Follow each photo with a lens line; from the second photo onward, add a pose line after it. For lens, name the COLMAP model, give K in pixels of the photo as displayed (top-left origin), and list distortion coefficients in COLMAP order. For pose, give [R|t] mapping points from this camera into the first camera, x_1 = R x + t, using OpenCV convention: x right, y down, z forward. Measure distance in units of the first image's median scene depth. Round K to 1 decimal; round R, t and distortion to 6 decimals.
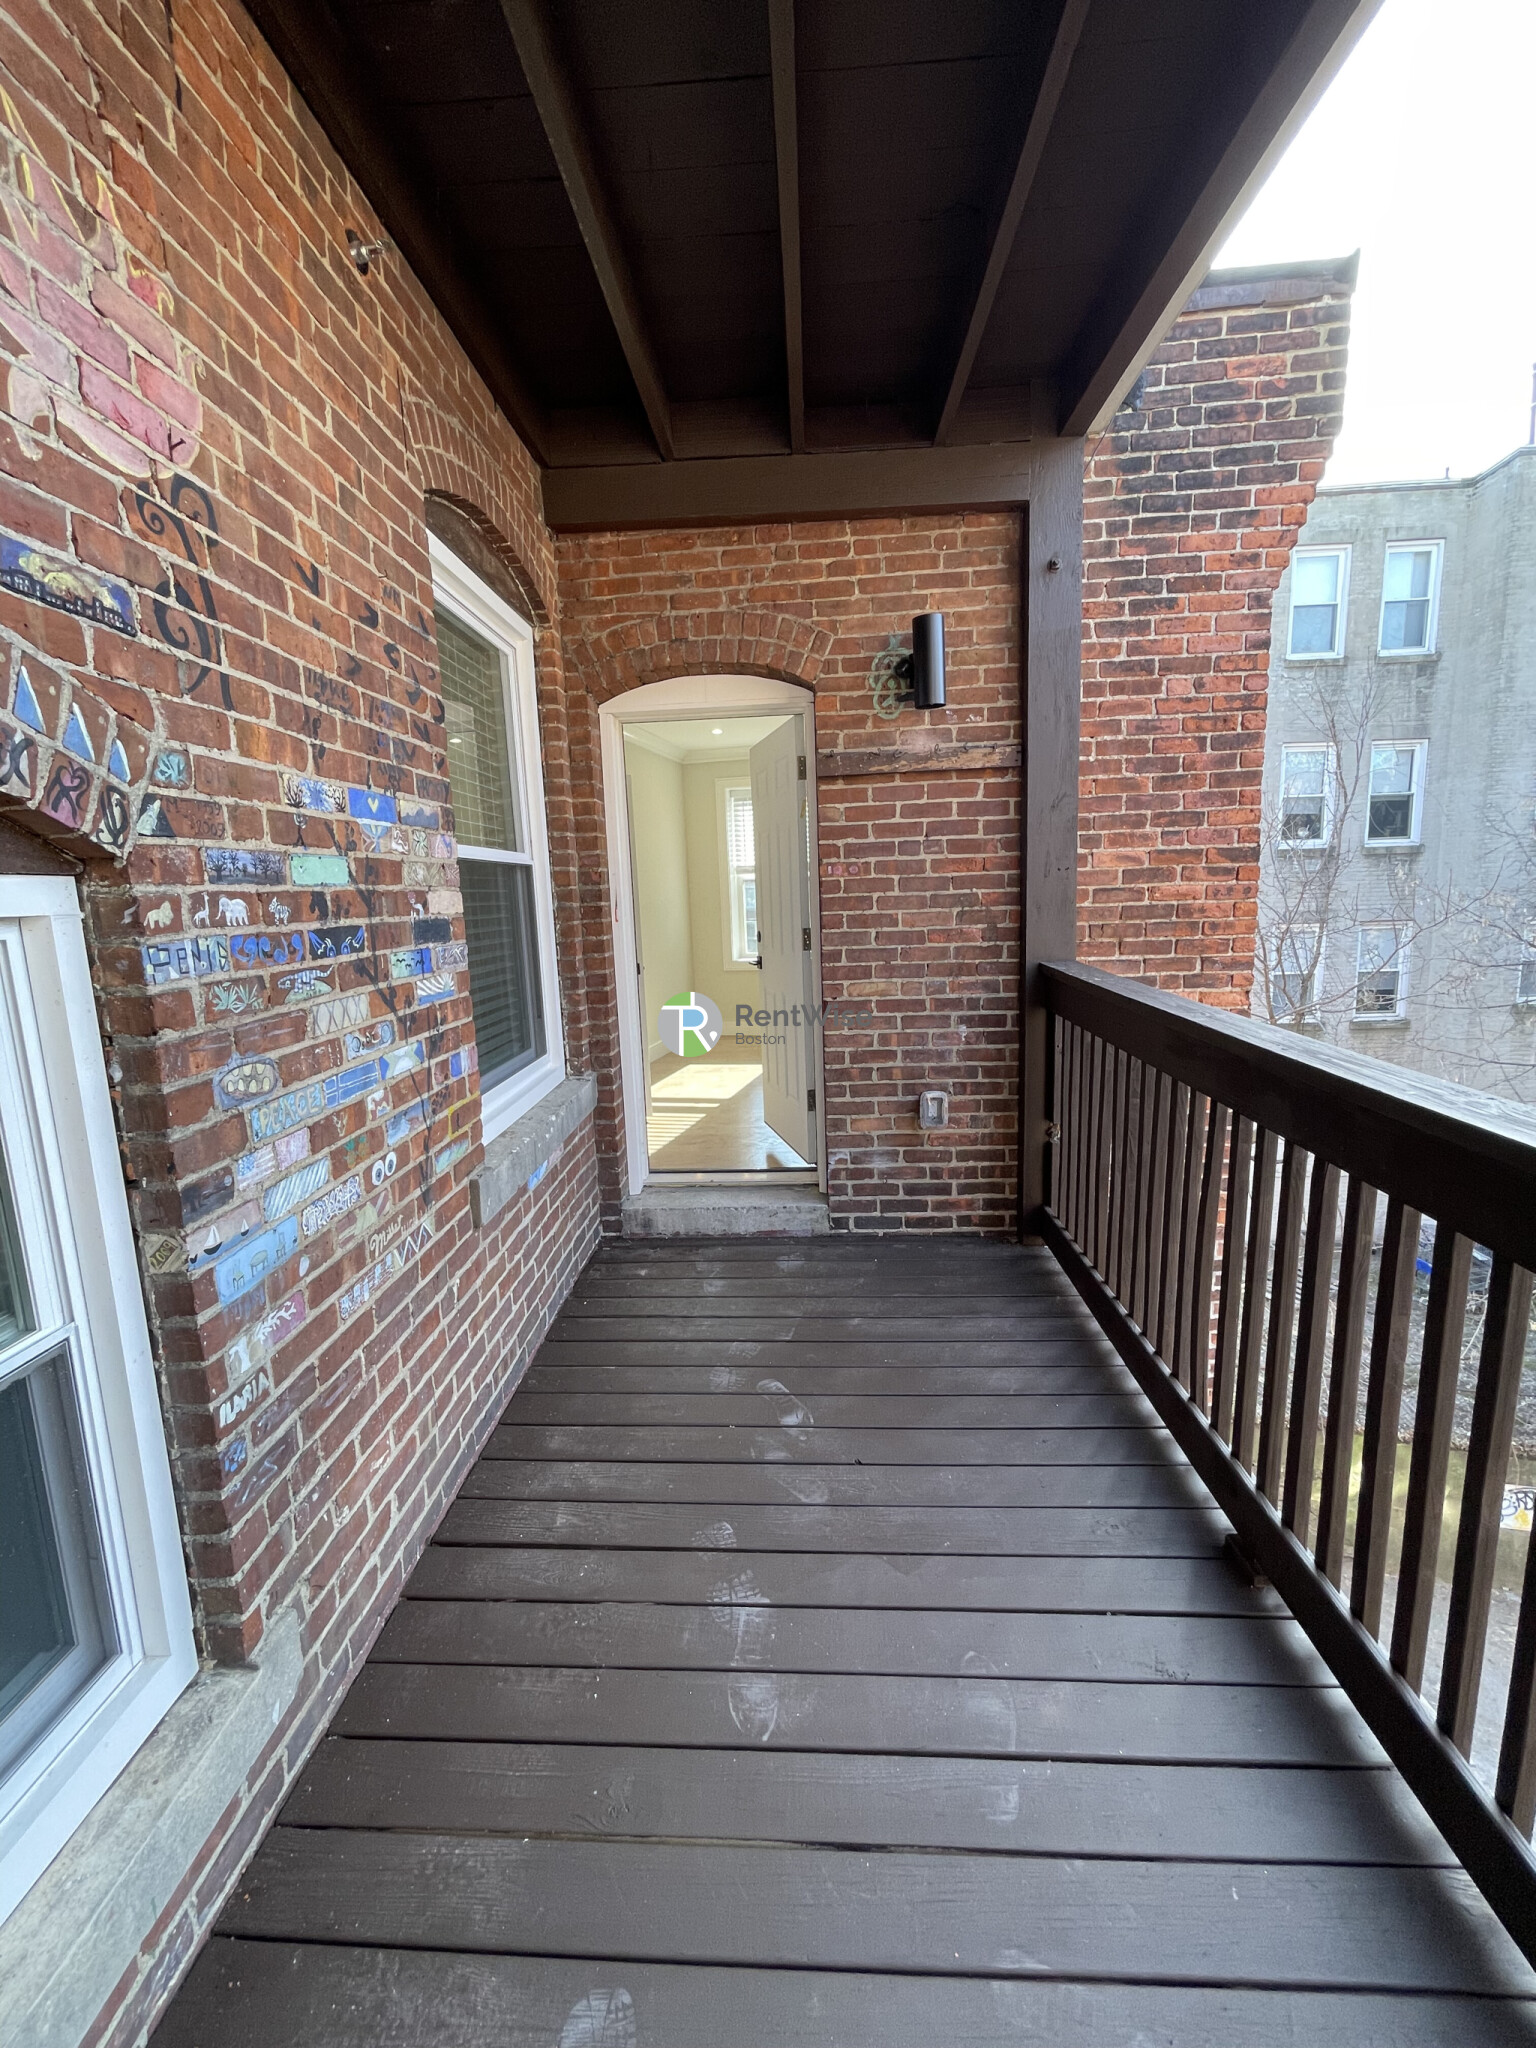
lens RADIAL K [[825.8, 0, 762.4], [0, 825.8, 1019.3], [0, 0, 1]] dist [-0.002121, 0.000441]
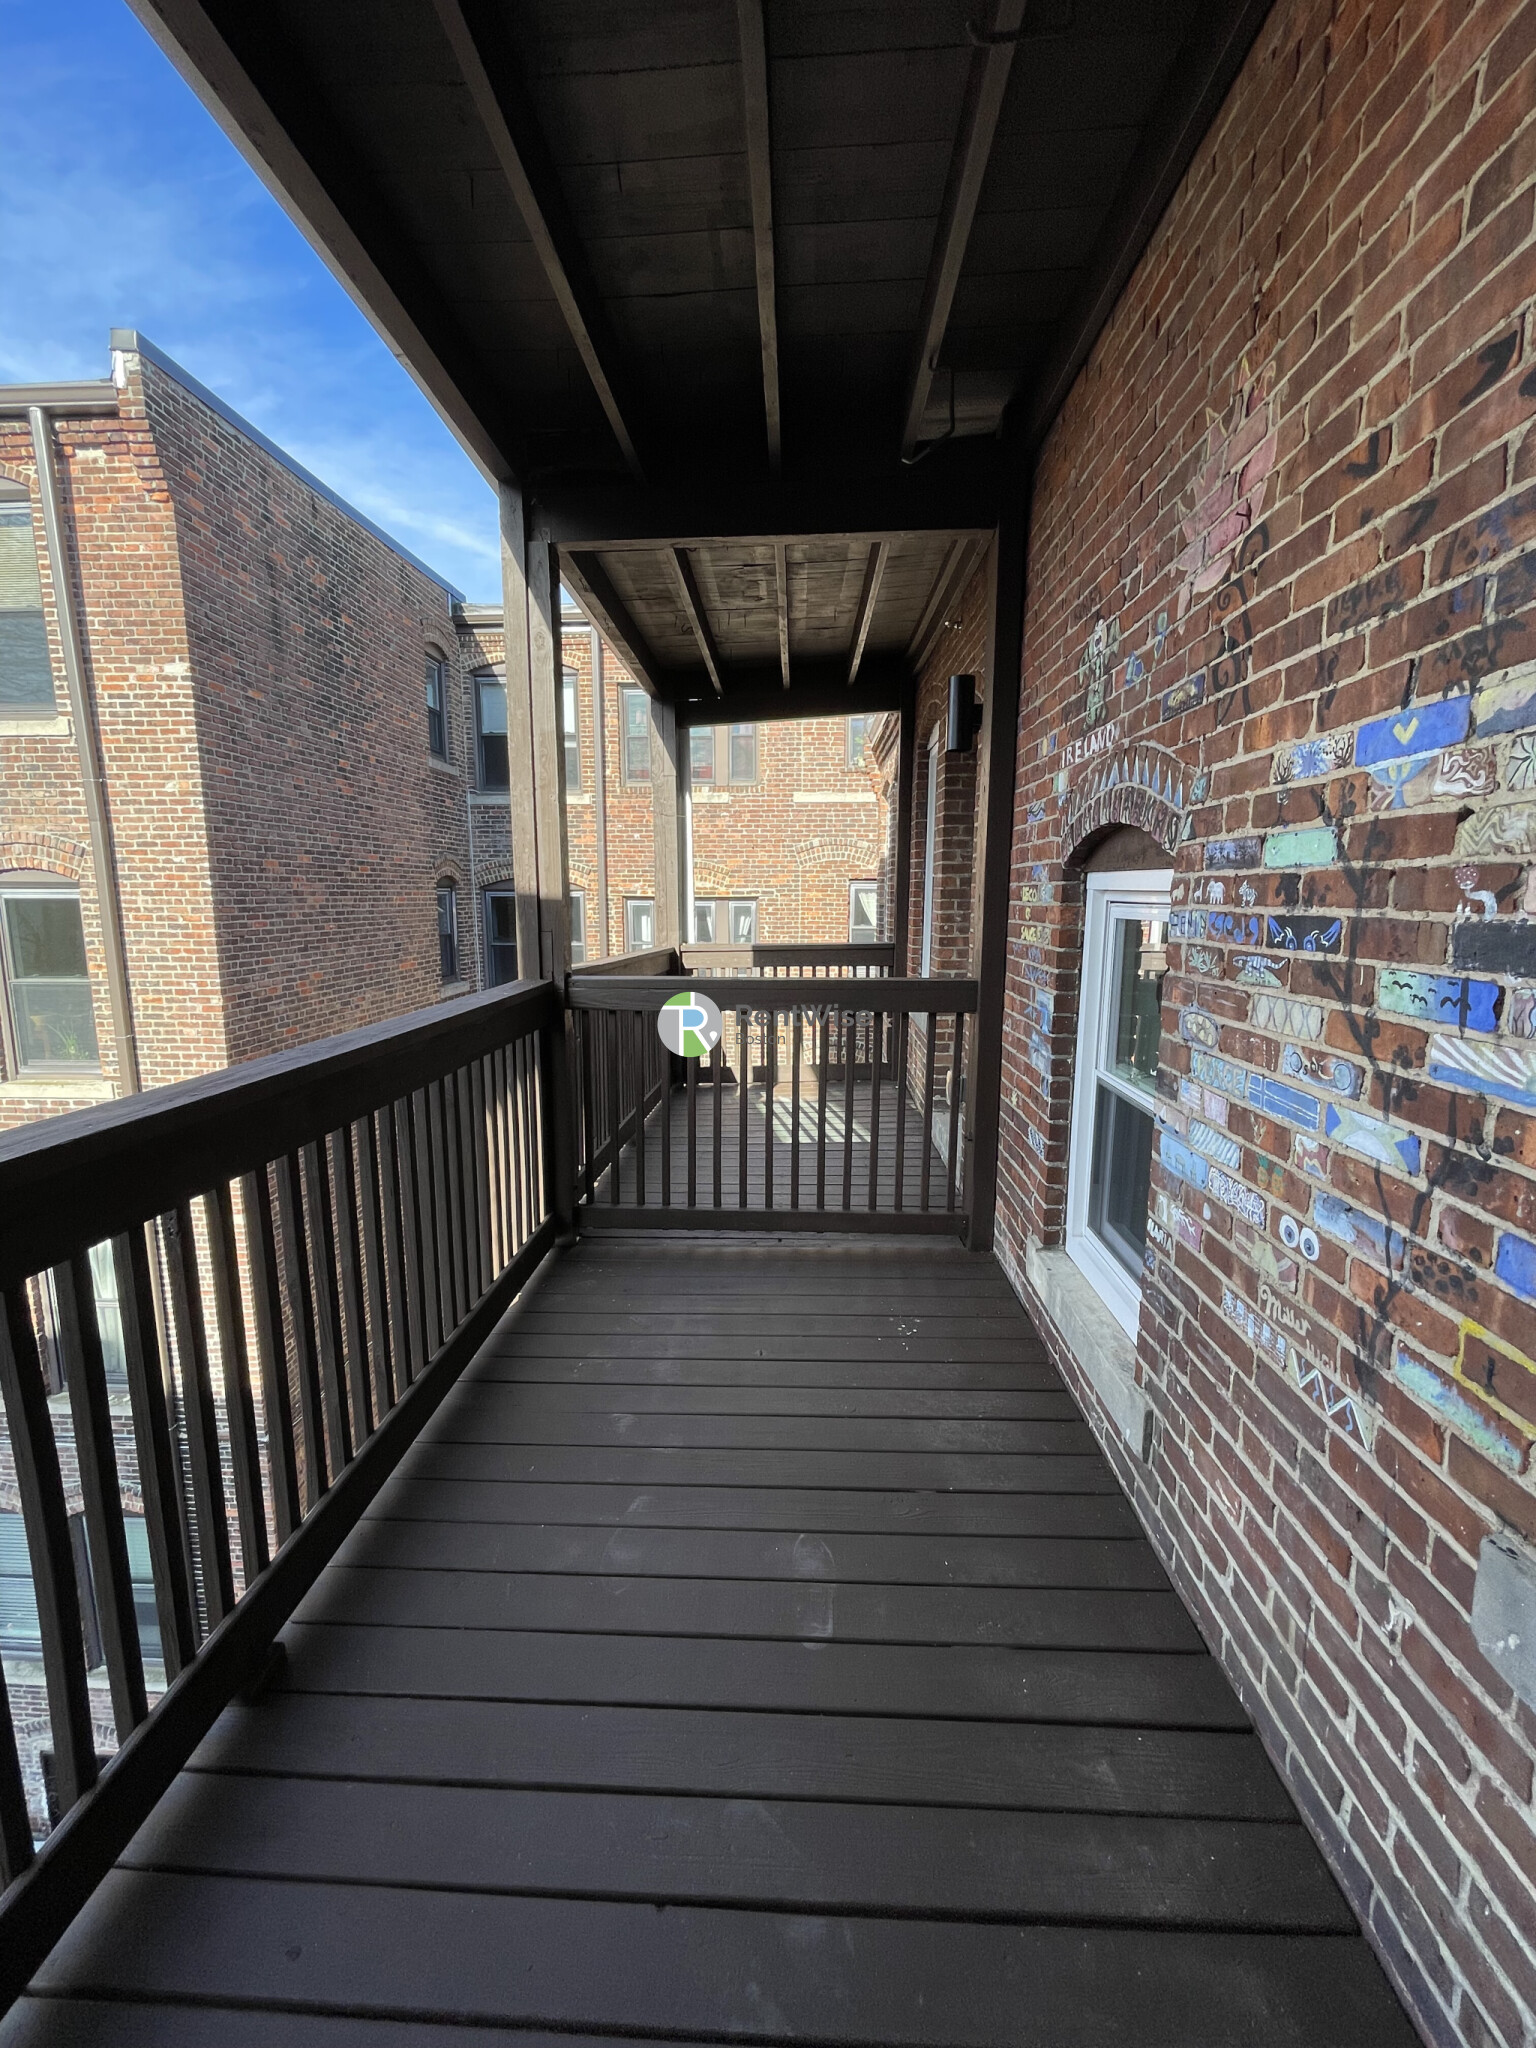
lens RADIAL K [[825.8, 0, 764.9], [0, 825.8, 1025.7], [0, 0, 1]] dist [-0.002121, 0.000441]
pose [[-0.999397, 0.034707, 0.001203, 0.027506], [0.033379, 0.950449, 0.309082, -0.268440], [0.009584, 0.308936, -0.951035, 1.734270]]
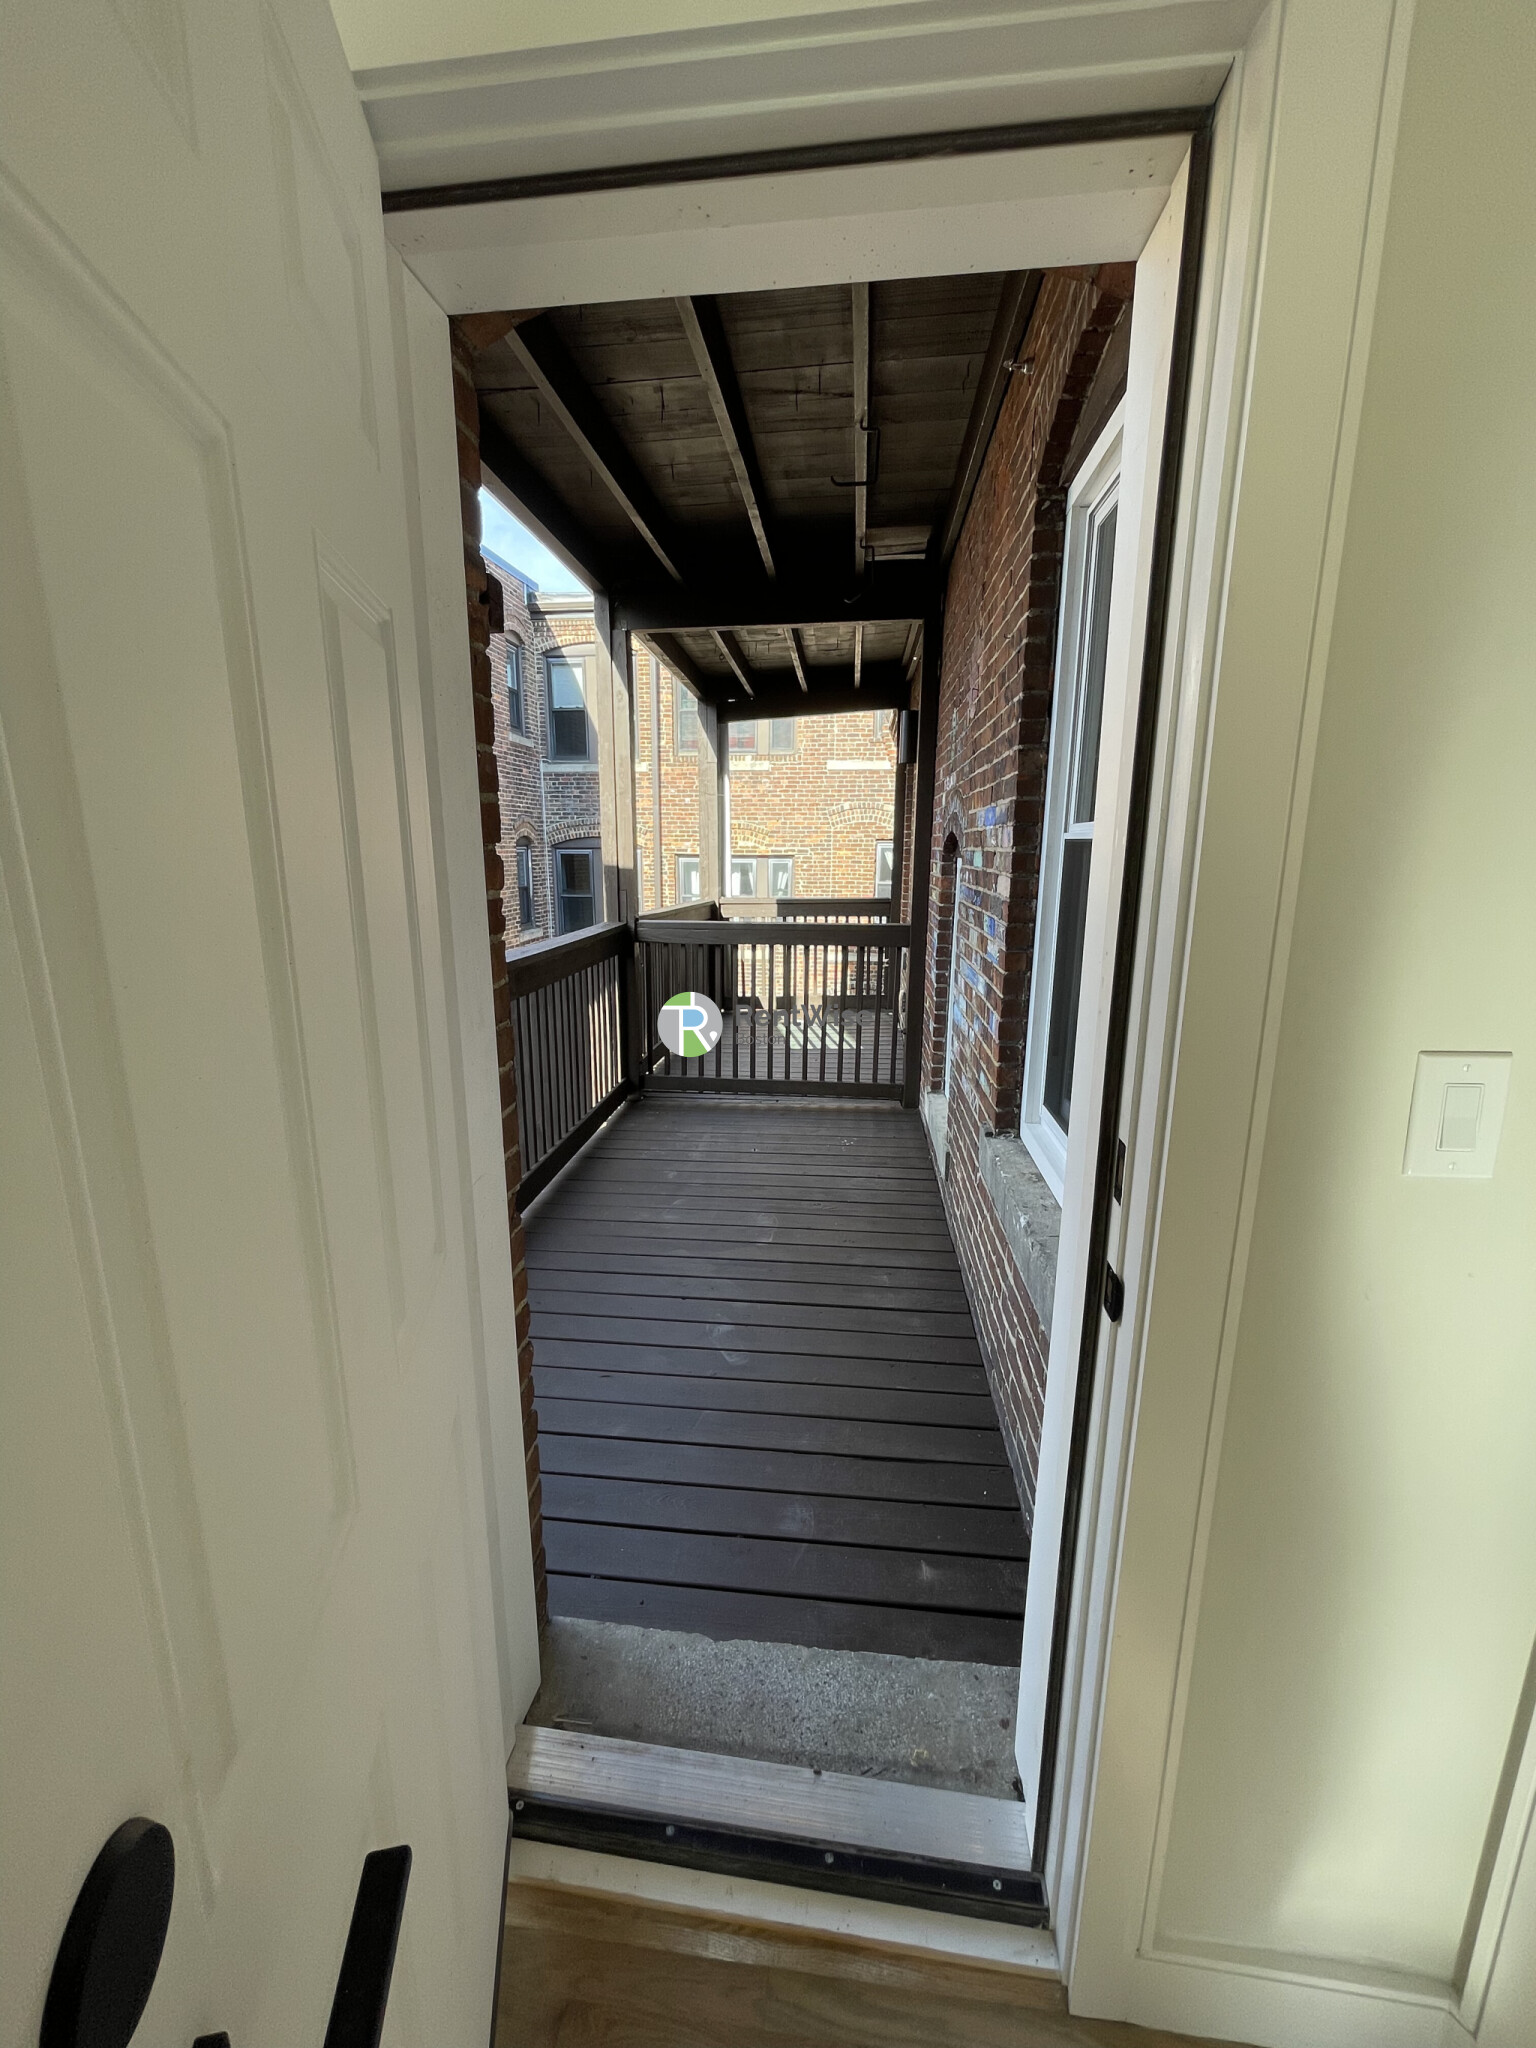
lens RADIAL K [[825.8, 0, 769.2], [0, 825.8, 1029.6], [0, 0, 1]] dist [-0.002121, 0.000441]
pose [[-0.998055, 0.018164, 0.059635, -0.151124], [0.038751, 0.930102, 0.365250, -0.488769], [-0.048832, 0.366851, -0.928997, 2.711821]]
